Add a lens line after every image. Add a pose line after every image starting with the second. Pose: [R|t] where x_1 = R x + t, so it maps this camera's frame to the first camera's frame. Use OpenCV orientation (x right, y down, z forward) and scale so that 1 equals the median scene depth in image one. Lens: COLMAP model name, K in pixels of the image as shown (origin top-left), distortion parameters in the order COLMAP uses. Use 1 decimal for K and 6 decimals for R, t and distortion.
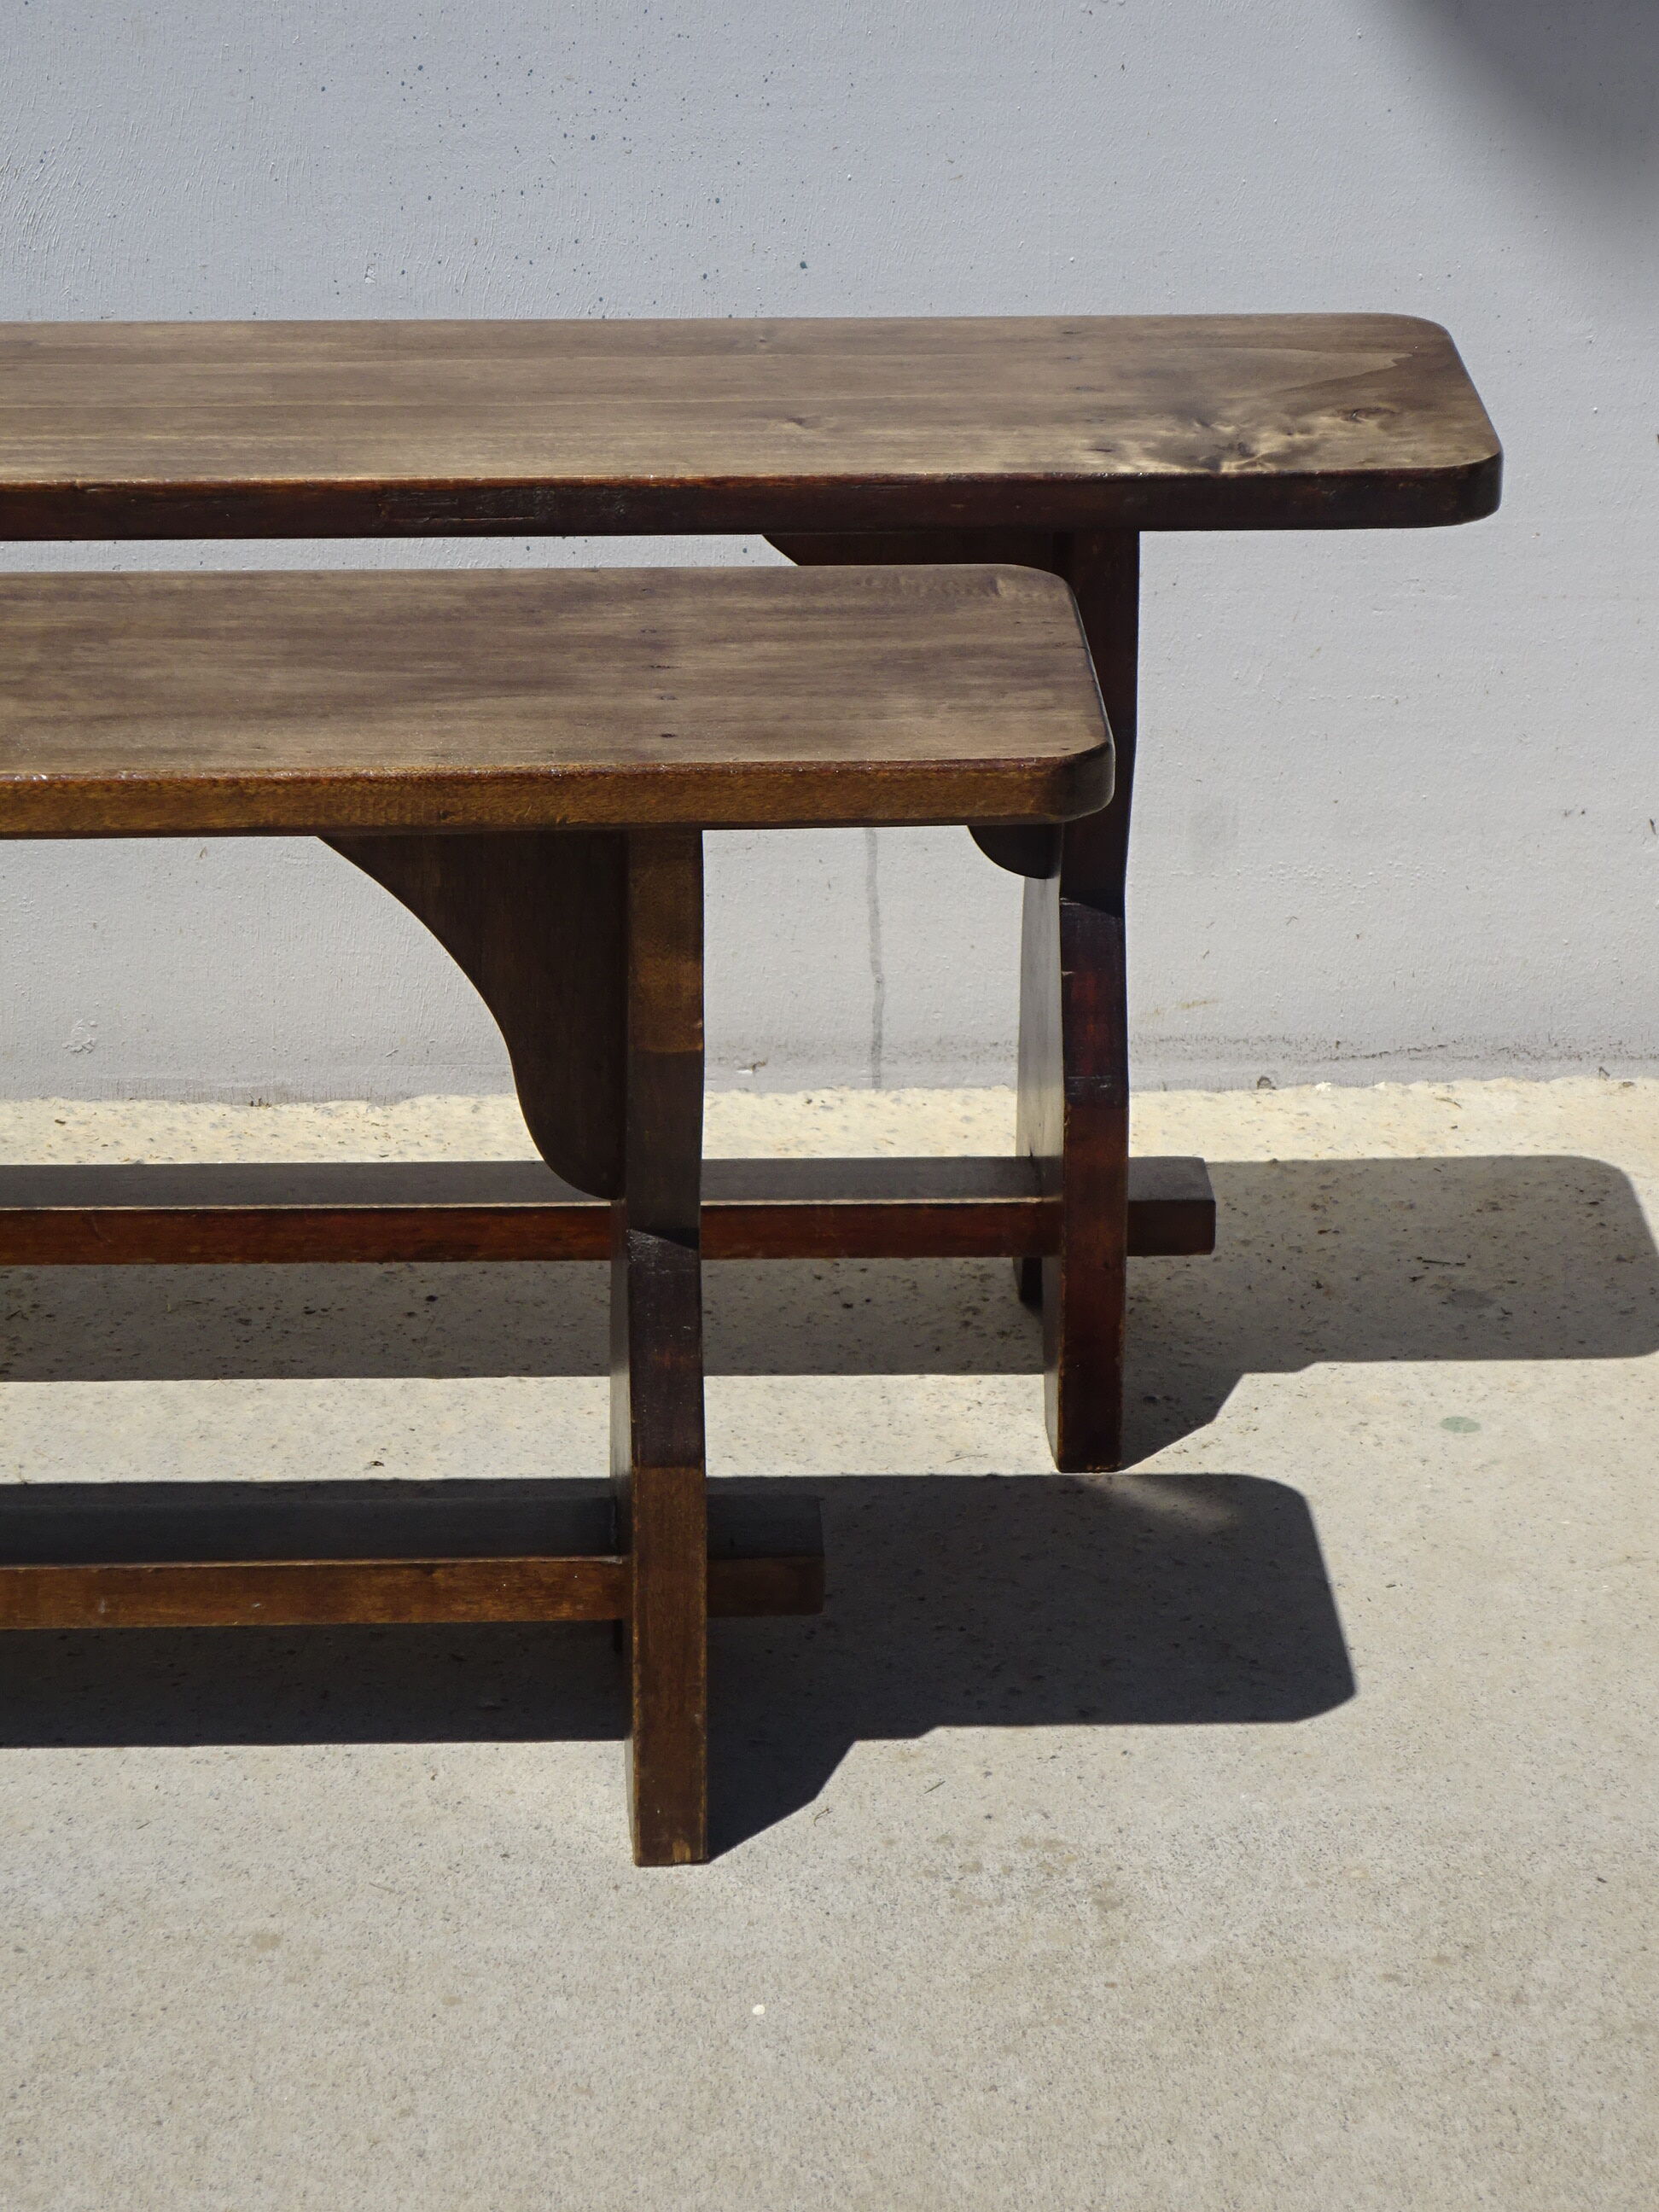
lens RADIAL K [[7467.5, 0, 829.5], [0, 7467.5, 1106.0], [0, 0, 1]] dist [-0.030668, 1.487002]
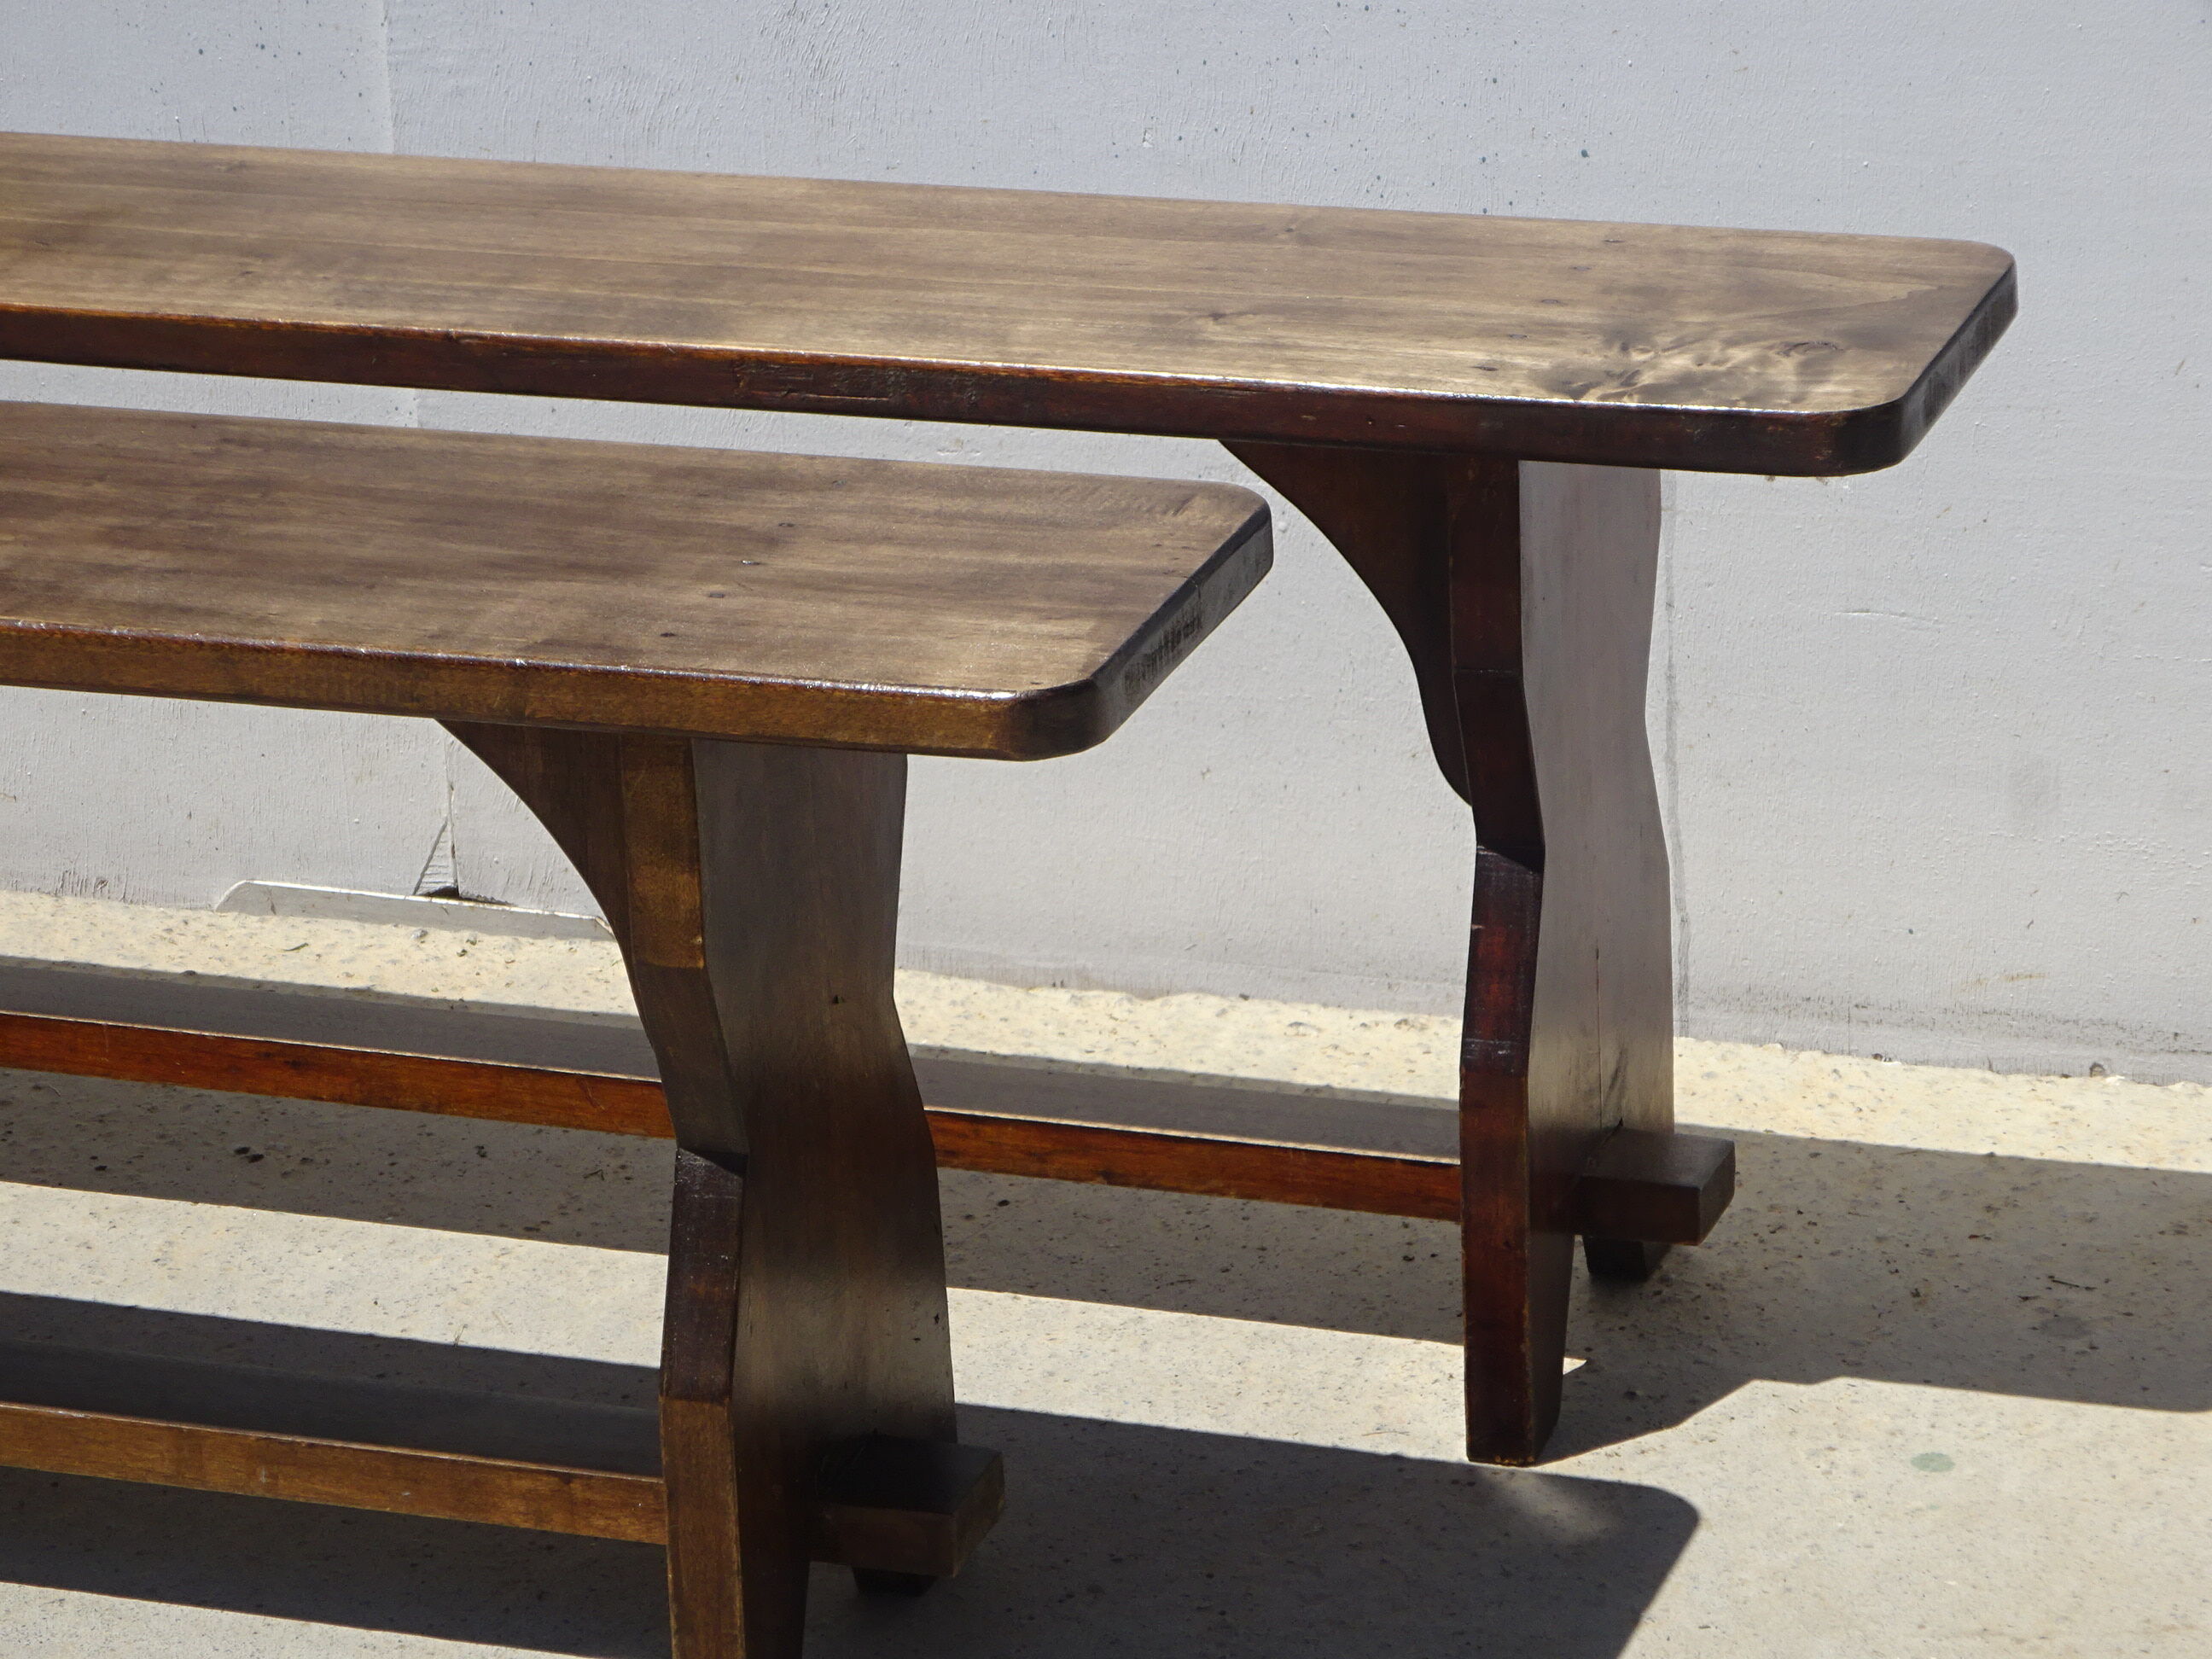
lens RADIAL K [[7467.5, 0, 1106.0], [0, 7467.5, 829.5], [0, 0, 1]] dist [-0.030668, 1.487002]
pose [[0.922476, 0.089369, -0.375568, 0.345920], [-0.094084, 0.995547, 0.005807, -0.031688], [0.374415, 0.029978, 0.926777, 0.123892]]
